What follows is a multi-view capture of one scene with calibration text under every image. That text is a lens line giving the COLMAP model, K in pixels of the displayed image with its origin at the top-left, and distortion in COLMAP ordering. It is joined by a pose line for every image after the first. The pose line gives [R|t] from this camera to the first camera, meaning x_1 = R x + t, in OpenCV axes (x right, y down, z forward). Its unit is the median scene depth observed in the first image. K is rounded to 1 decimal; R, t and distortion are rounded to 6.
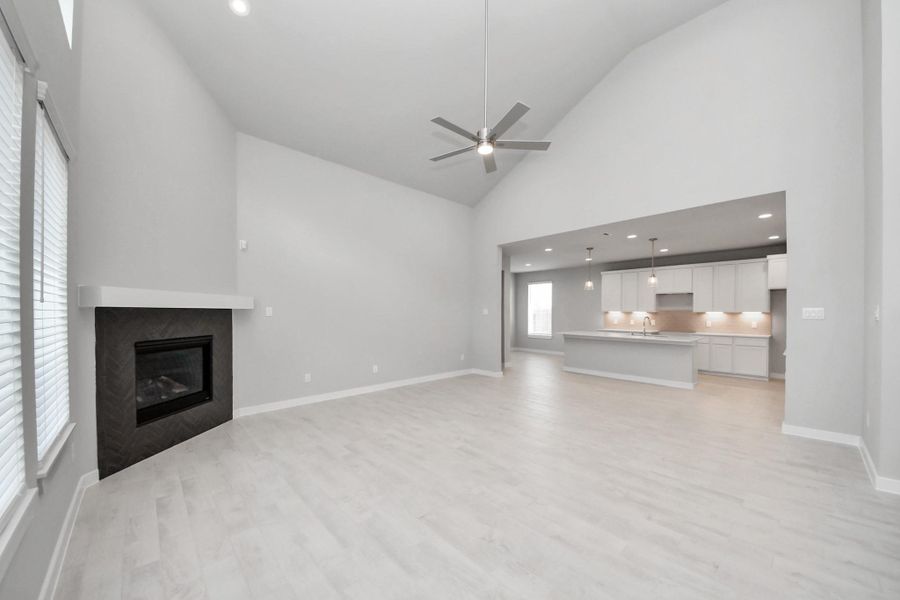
lens RADIAL K [[322.9, 0, 445.8], [0, 322.9, 306.8], [0, 0, 1]] dist [-0.000210, -0.000056]
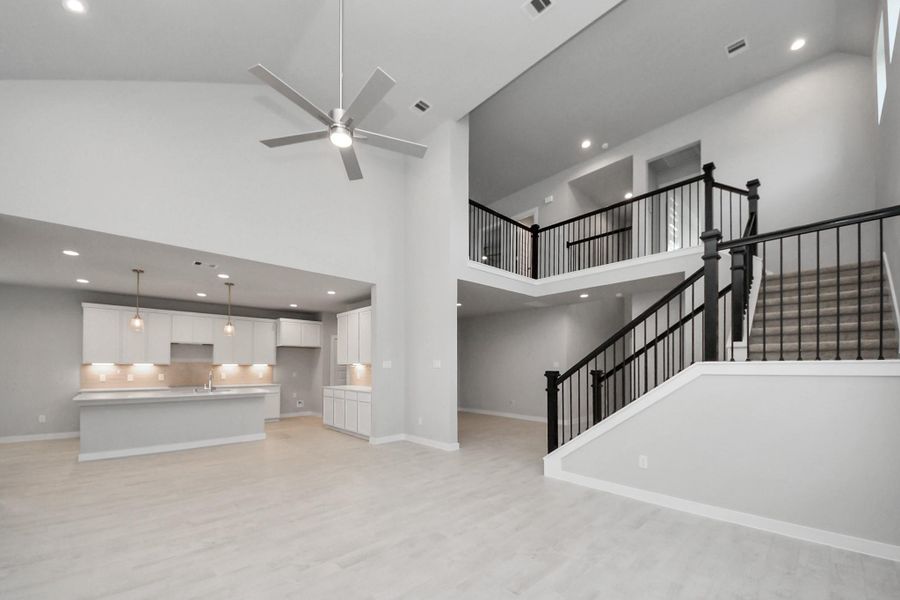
lens RADIAL K [[346.8, 0, 446.7], [0, 346.8, 360.6], [0, 0, 1]] dist [0.030565, 0.000074]
pose [[-0.000823, 0.012685, 0.999919, -0.506444], [-0.020713, 0.999705, -0.012700, 0.008373], [-0.999785, -0.020722, -0.000560, 0.572463]]
